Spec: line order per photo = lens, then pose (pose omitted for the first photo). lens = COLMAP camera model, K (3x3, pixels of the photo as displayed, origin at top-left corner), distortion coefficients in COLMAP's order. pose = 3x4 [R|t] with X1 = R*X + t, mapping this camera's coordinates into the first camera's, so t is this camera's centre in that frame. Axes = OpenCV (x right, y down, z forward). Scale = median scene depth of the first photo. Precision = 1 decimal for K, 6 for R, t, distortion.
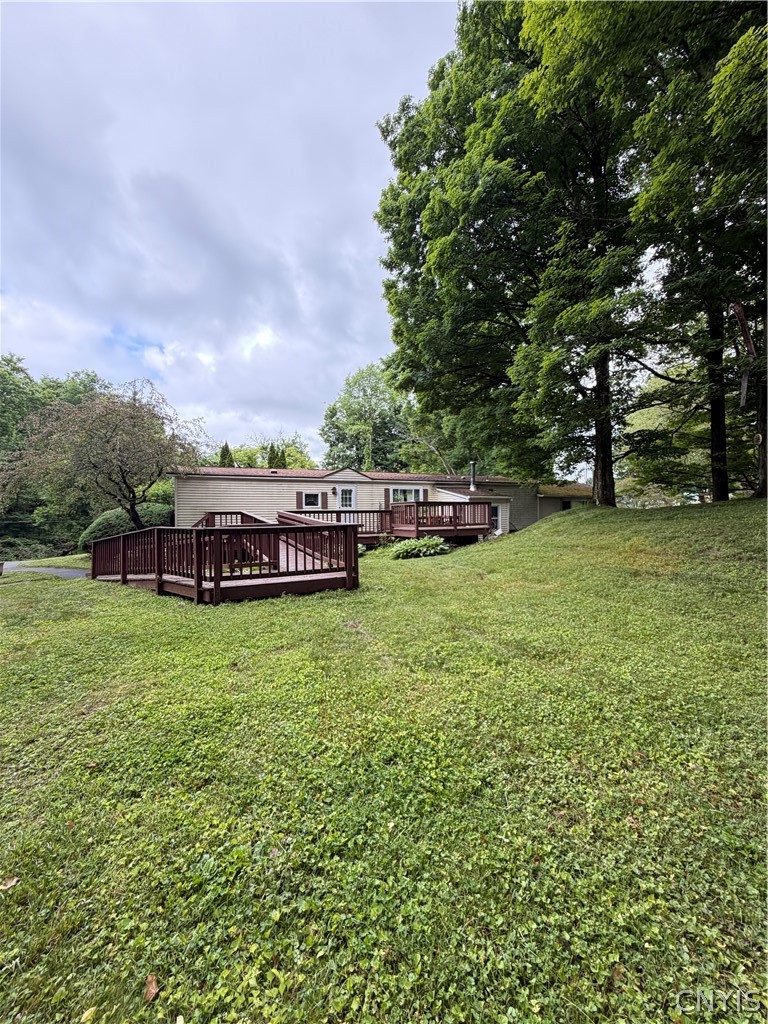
lens RADIAL K [[401.5, 0, 384.0], [0, 401.5, 512.0], [0, 0, 1]] dist [0.000923, 0.000090]
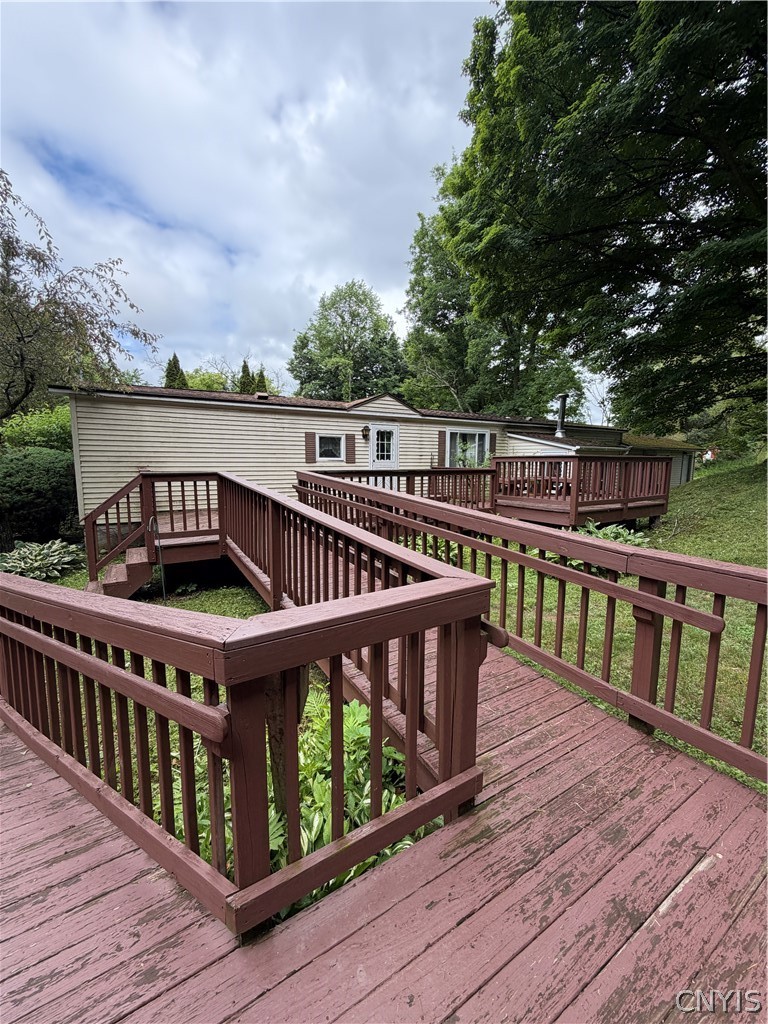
lens RADIAL K [[401.5, 0, 384.0], [0, 401.5, 512.0], [0, 0, 1]] dist [0.000923, 0.000090]
pose [[0.995465, 0.002882, 0.095089, -0.150320], [-0.015156, 0.991579, 0.128613, -0.012416], [-0.093918, -0.129471, 0.987125, 0.378501]]
